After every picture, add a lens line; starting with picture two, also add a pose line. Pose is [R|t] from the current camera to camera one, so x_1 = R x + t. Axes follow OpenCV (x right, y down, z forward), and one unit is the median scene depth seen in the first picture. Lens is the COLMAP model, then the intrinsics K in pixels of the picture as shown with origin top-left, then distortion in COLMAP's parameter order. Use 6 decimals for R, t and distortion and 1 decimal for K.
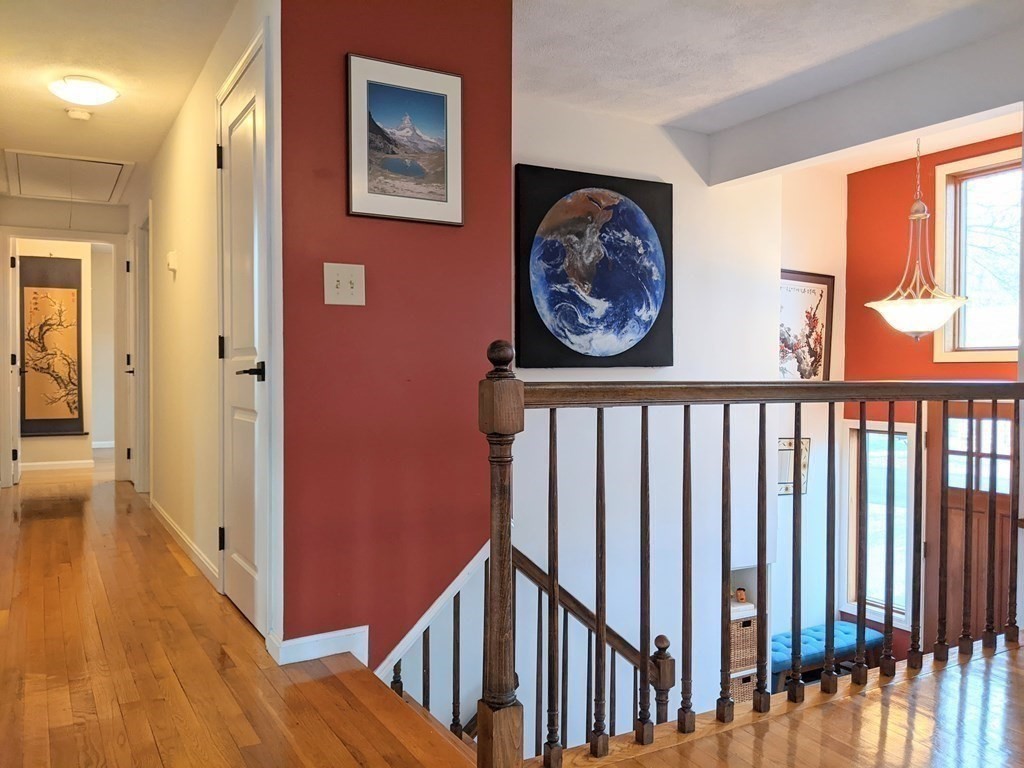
lens RADIAL K [[830.4, 0, 513.5], [0, 830.4, 385.5], [0, 0, 1]] dist [0.013186, -0.000083]
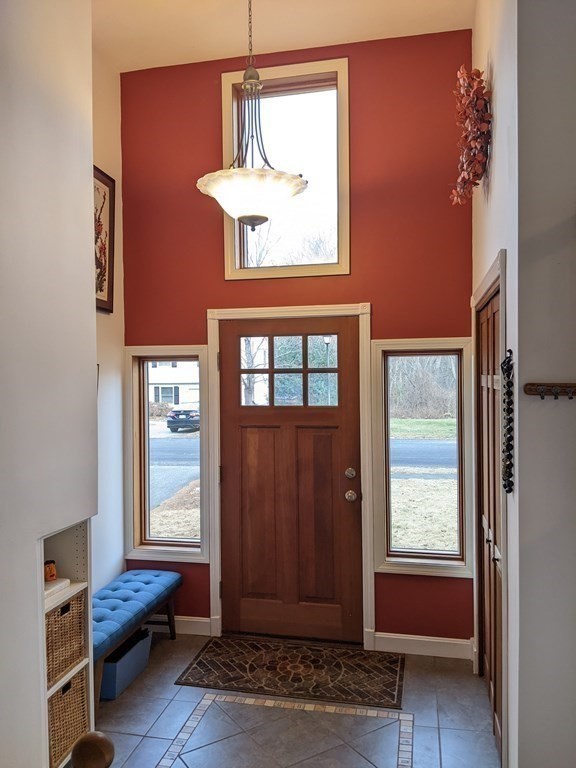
lens RADIAL K [[622.8, 0, 287.9], [0, 622.8, 388.0], [0, 0, 1]] dist [0.013186, -0.000083]
pose [[0.670992, -0.027459, 0.740956, 0.015969], [0.017406, 0.999622, 0.021282, 0.078278], [-0.741260, -0.001383, 0.671216, 0.437463]]
